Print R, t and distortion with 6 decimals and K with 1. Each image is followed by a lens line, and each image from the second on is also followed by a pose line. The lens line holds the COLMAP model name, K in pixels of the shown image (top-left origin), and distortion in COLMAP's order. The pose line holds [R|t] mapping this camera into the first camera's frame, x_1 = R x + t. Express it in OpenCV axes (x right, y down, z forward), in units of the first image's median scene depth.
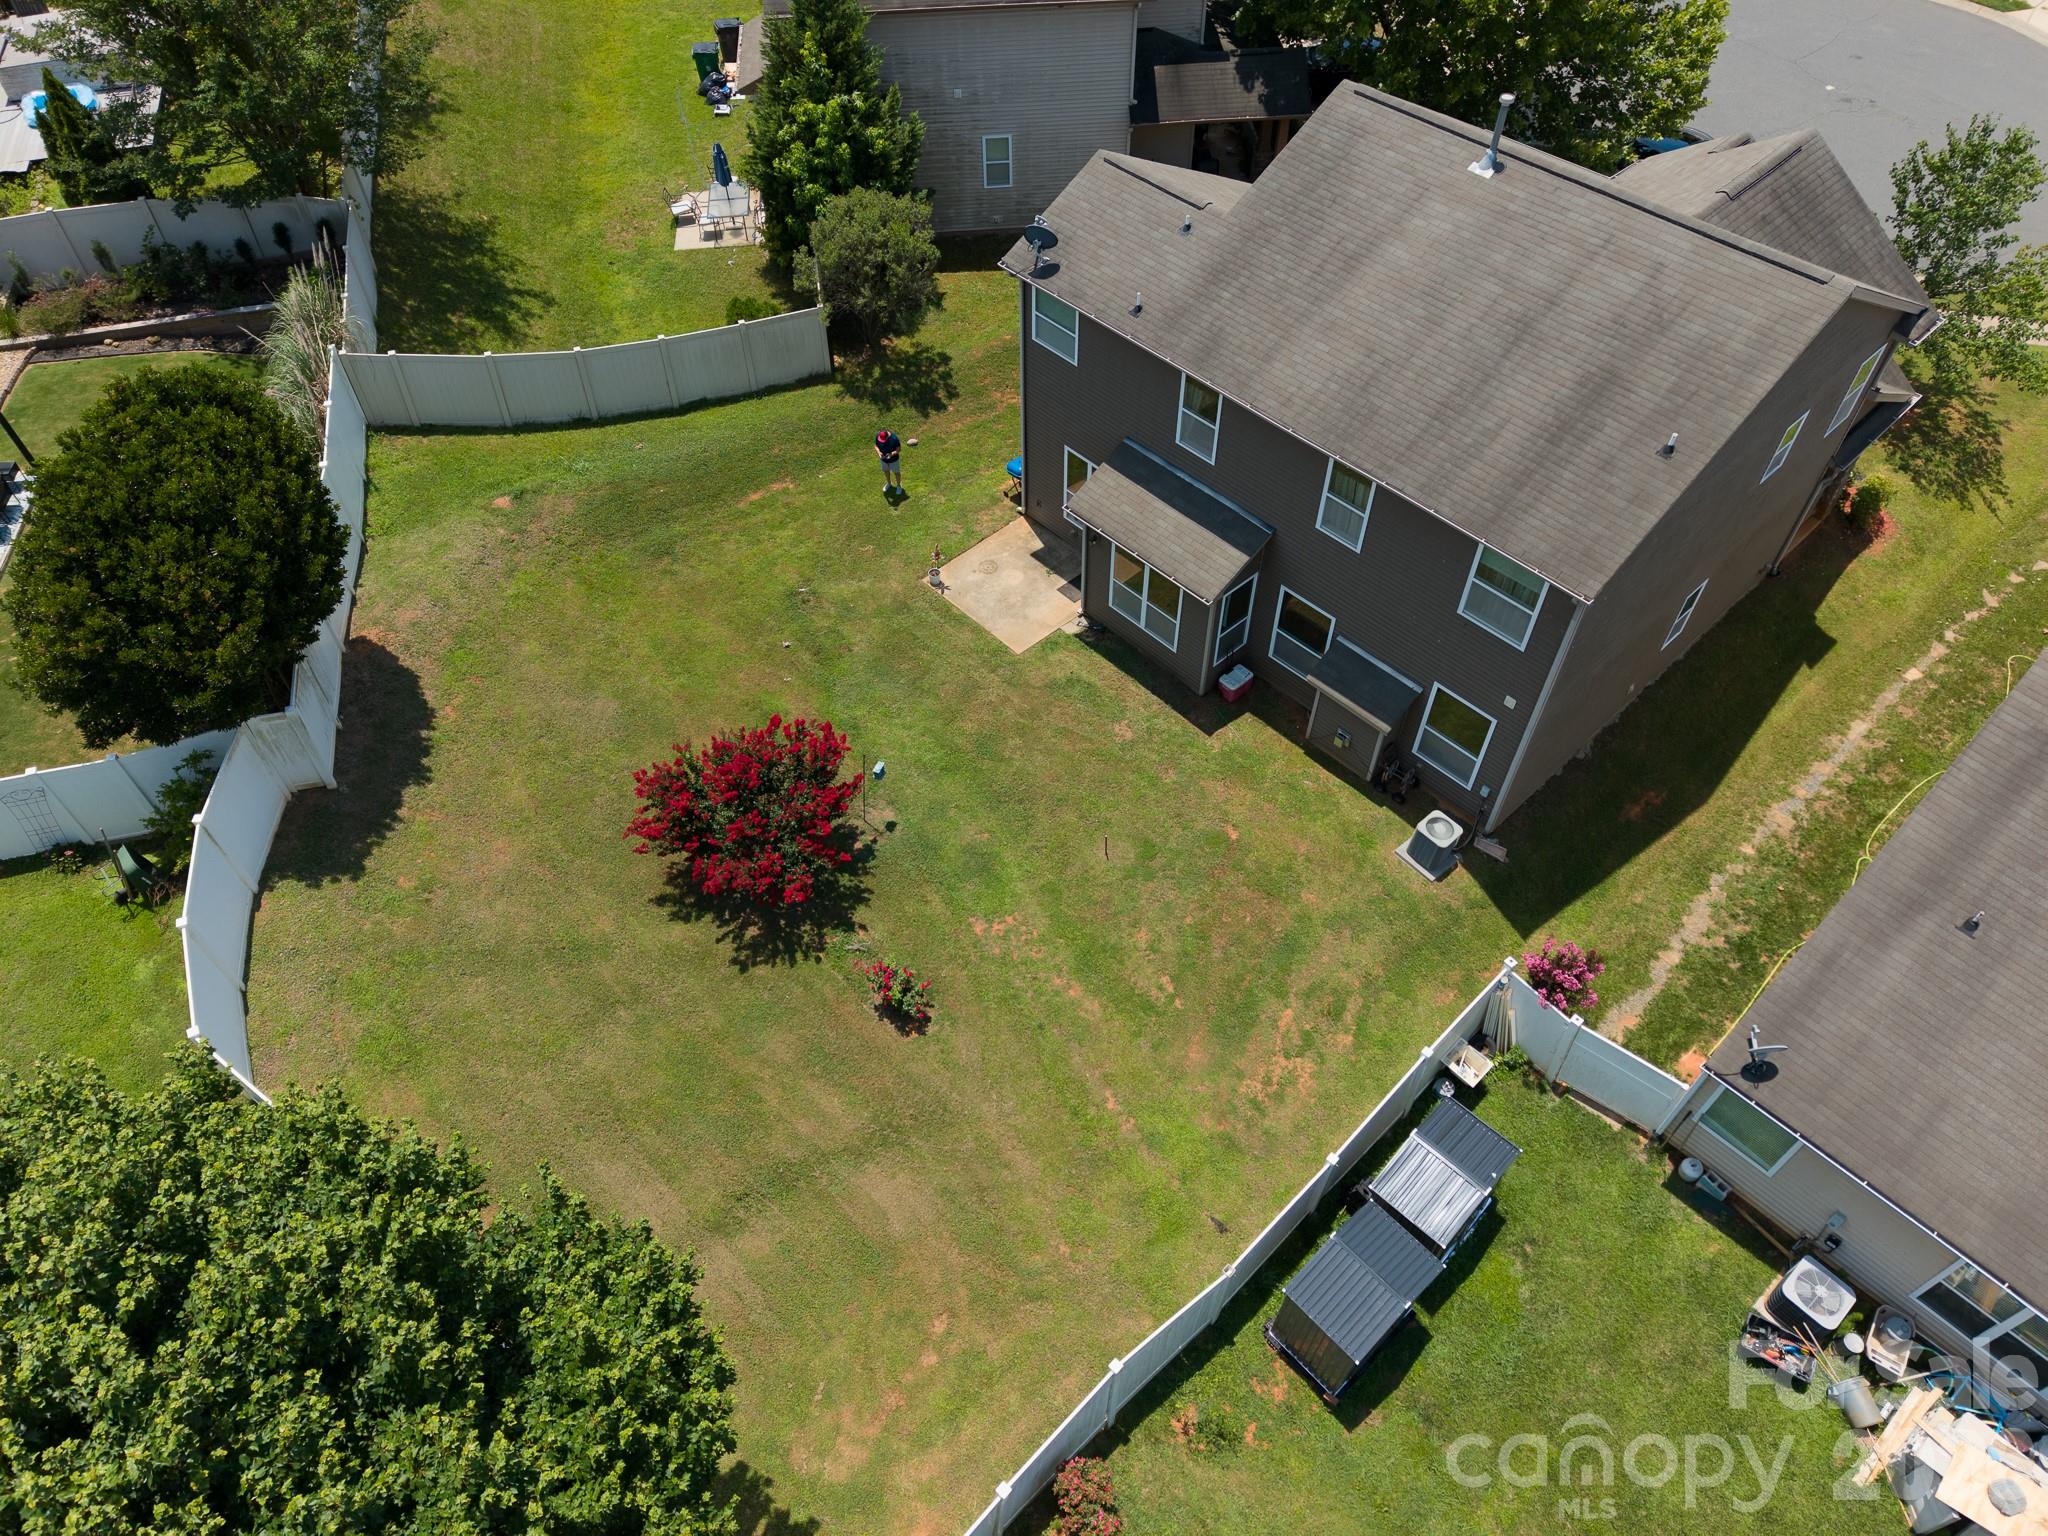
lens RADIAL K [[1367.3, 0, 1017.4], [0, 1367.3, 741.9], [0, 0, 1]] dist [0.042243, -0.002819]
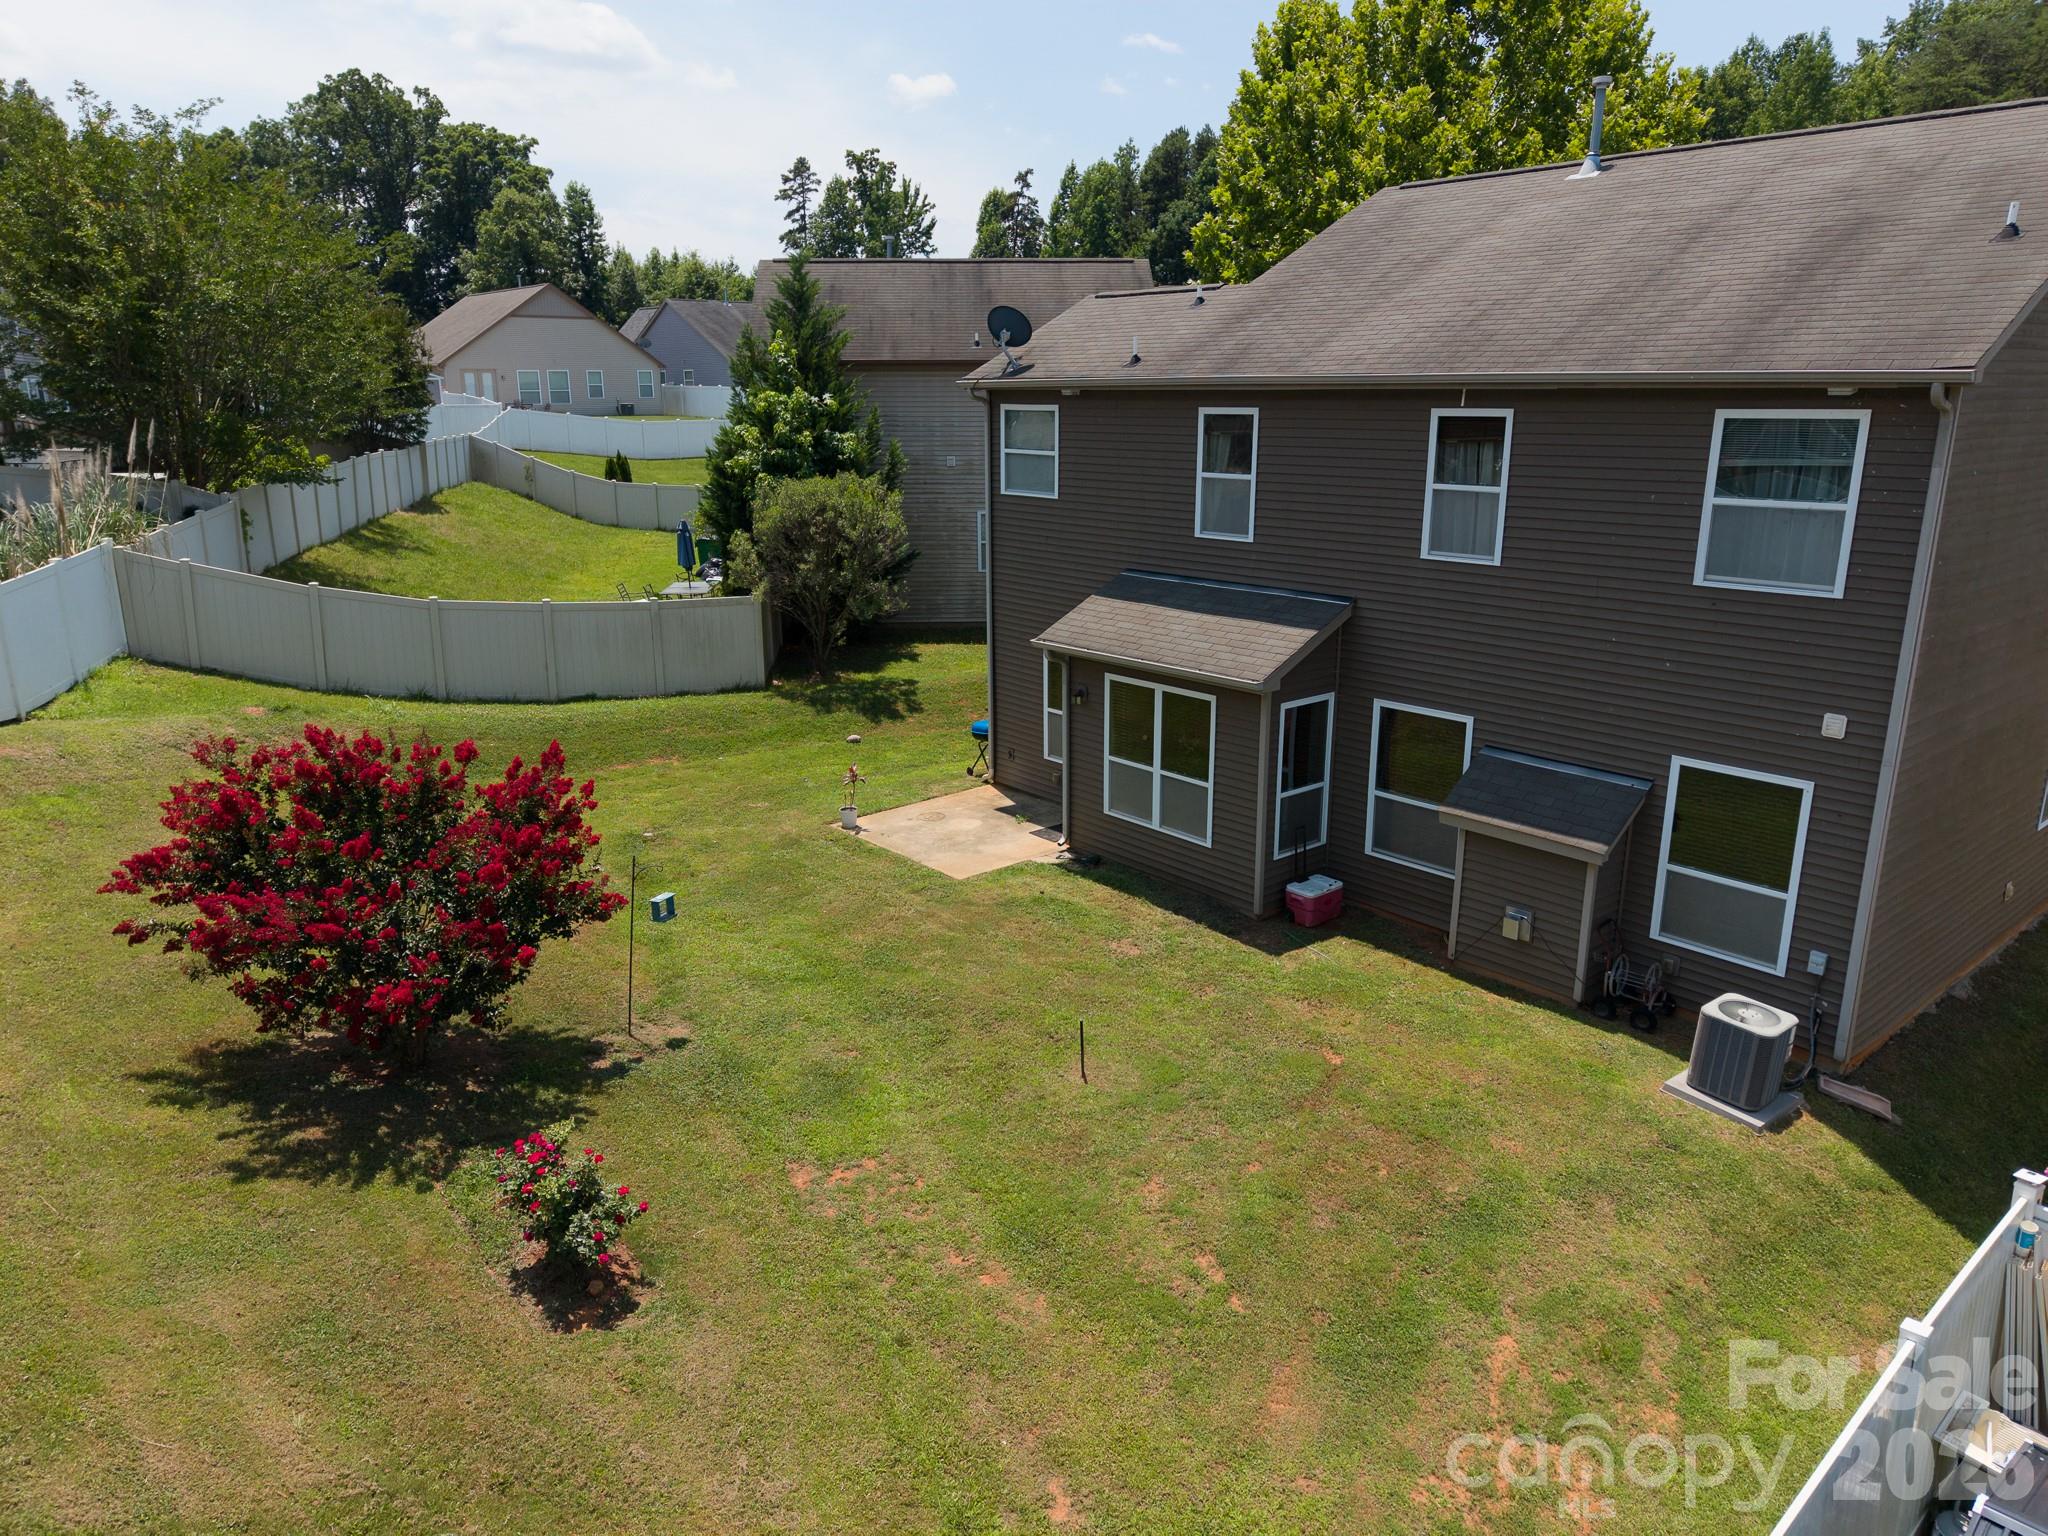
lens RADIAL K [[1356.0, 0, 1024.0], [0, 1356.0, 768.0], [0, 0, 1]] dist [0.000304, -0.003496]
pose [[0.999021, 0.016459, -0.041068, 0.062369], [-0.036570, 0.829642, -0.557097, 0.268376], [0.024902, 0.558053, 0.829431, 0.526851]]
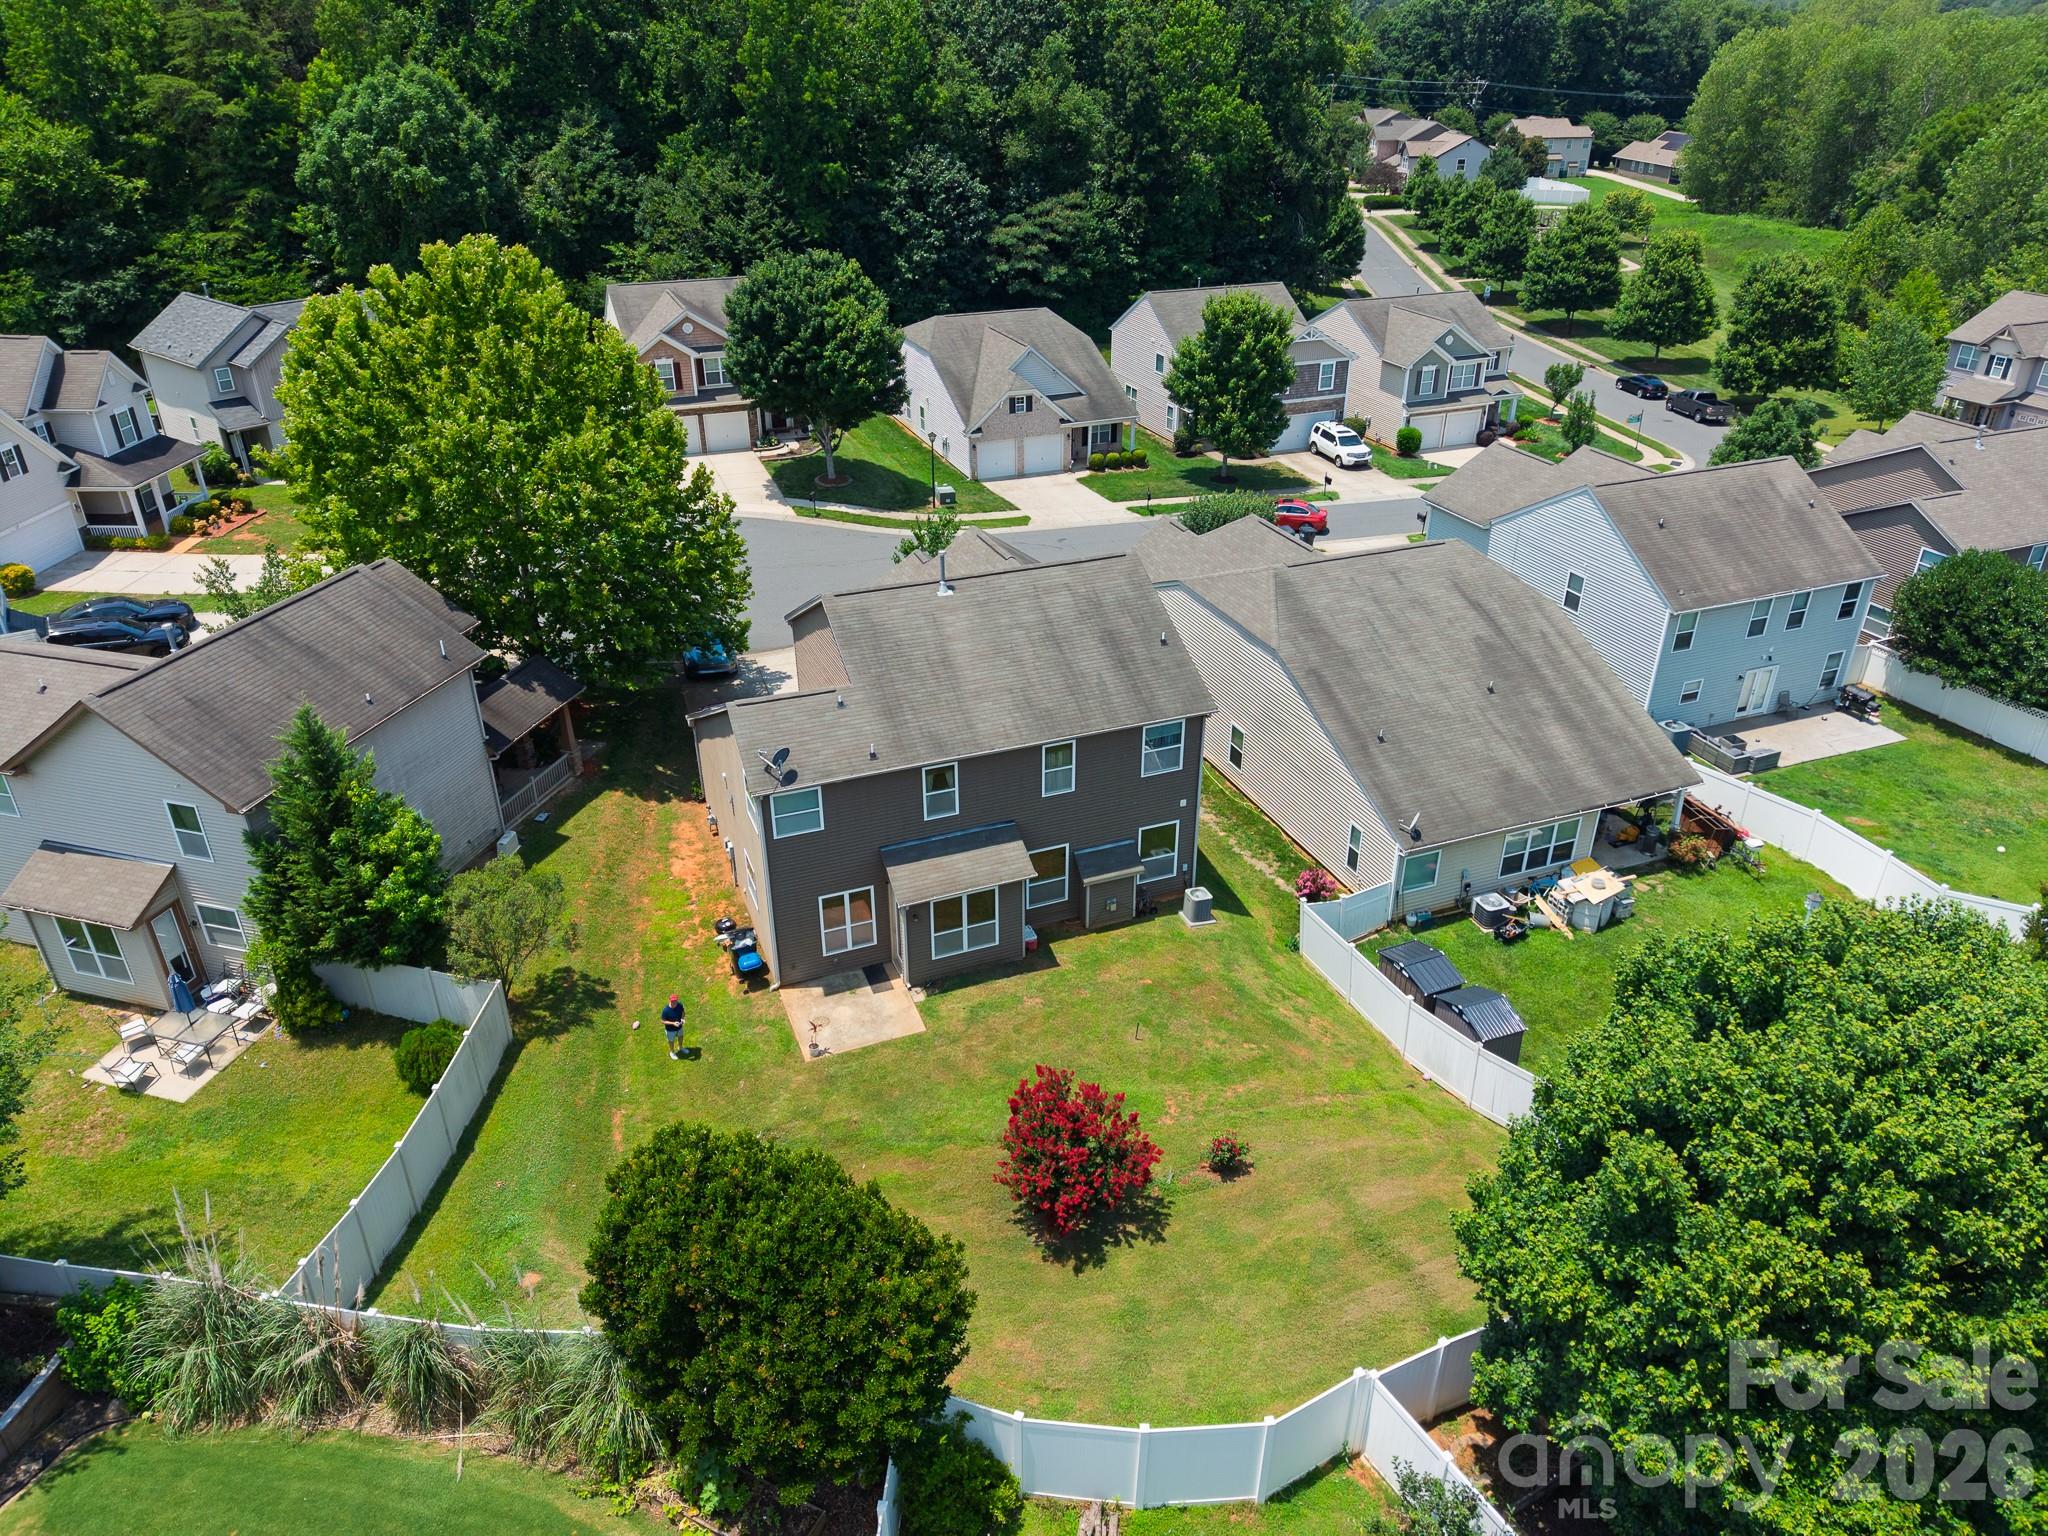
lens RADIAL K [[1416.1, 0, 1035.0], [0, 1416.1, 750.5], [0, 0, 1]] dist [0.114166, -0.001382]
pose [[0.368756, -0.437372, 0.820198, -1.040368], [0.708916, 0.703051, 0.056179, -0.280006], [-0.601213, 0.560735, 0.569314, 0.073566]]
